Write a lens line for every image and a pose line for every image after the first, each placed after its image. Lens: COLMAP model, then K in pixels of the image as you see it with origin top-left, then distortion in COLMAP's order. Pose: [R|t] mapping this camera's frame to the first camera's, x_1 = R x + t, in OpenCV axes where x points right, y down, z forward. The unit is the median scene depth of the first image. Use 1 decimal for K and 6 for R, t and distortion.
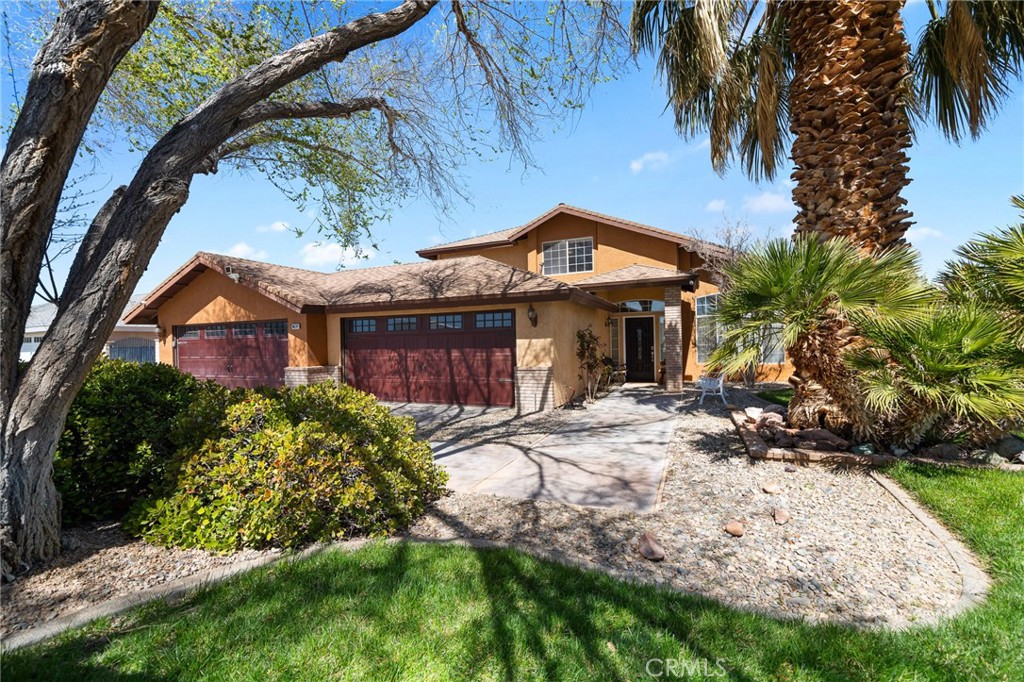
lens RADIAL K [[403.3, 0, 515.7], [0, 403.3, 341.8], [0, 0, 1]] dist [-0.000079, 0.000404]
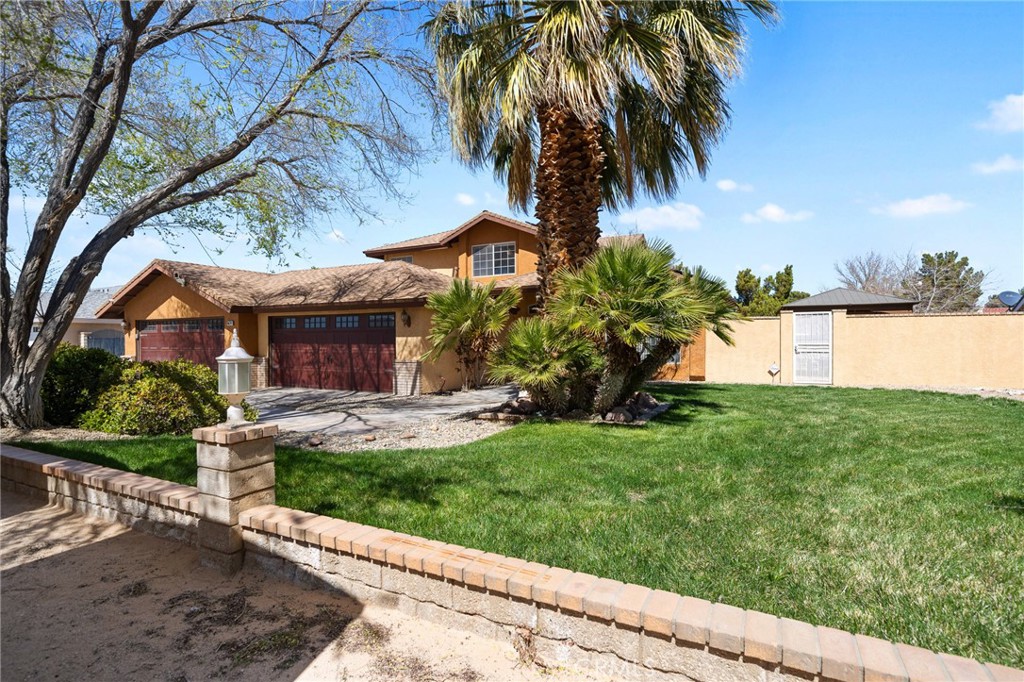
lens RADIAL K [[466.3, 0, 509.1], [0, 466.3, 341.0], [0, 0, 1]] dist [0.002328, 0.000905]
pose [[0.997855, 0.016648, -0.063305, 0.395387], [-0.016340, 0.999852, 0.005380, -0.007234], [0.063385, -0.004334, 0.997980, -0.350729]]
